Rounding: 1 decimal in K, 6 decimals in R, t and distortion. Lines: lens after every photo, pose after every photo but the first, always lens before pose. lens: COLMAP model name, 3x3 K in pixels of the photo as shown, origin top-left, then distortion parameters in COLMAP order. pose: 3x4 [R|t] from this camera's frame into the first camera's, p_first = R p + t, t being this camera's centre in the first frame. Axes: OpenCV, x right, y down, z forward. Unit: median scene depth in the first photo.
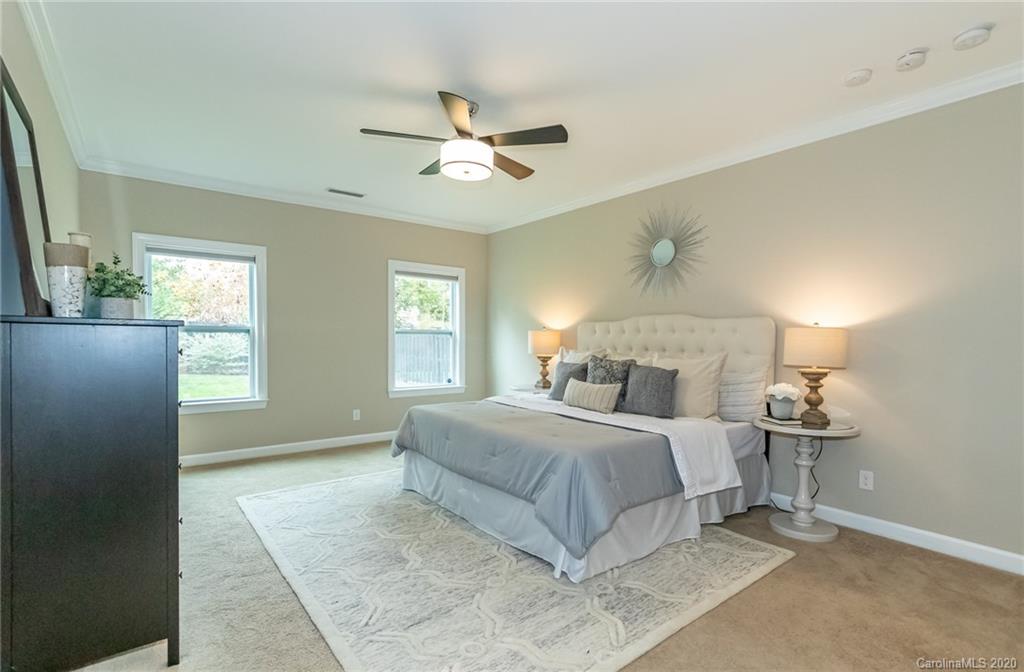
lens RADIAL K [[481.8, 0, 522.4], [0, 481.8, 336.0], [0, 0, 1]] dist [0.002760, -0.001180]
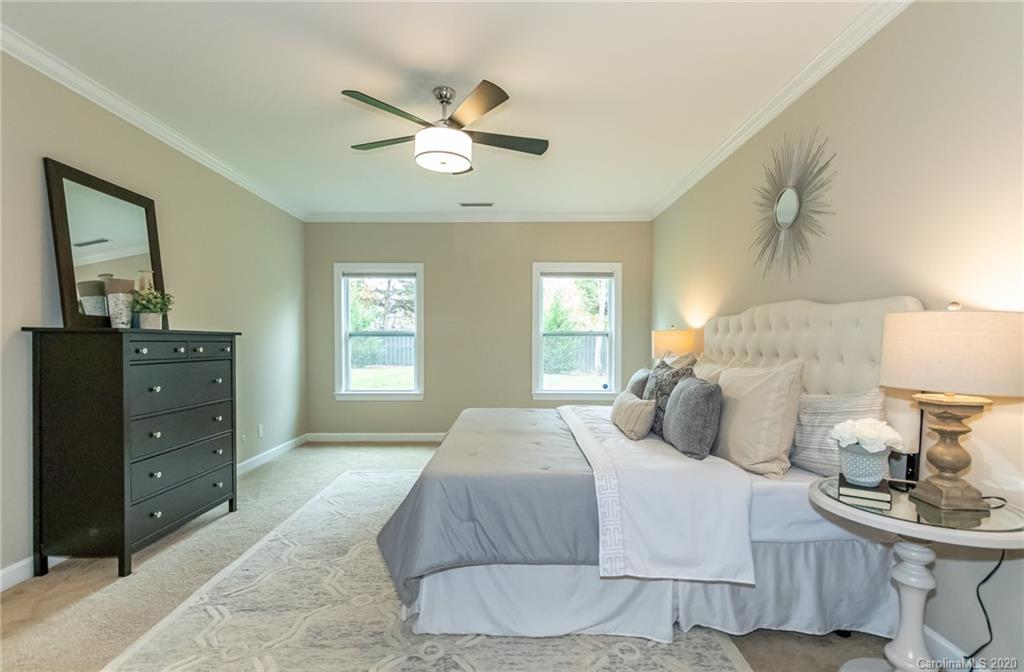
lens RADIAL K [[481.8, 0, 518.3], [0, 481.8, 341.8], [0, 0, 1]] dist [0.002760, -0.001180]
pose [[0.786817, -0.004329, -0.617172, 0.508926], [0.007317, 0.999971, 0.002314, 0.007685], [0.617144, -0.006336, 0.786825, 0.307201]]
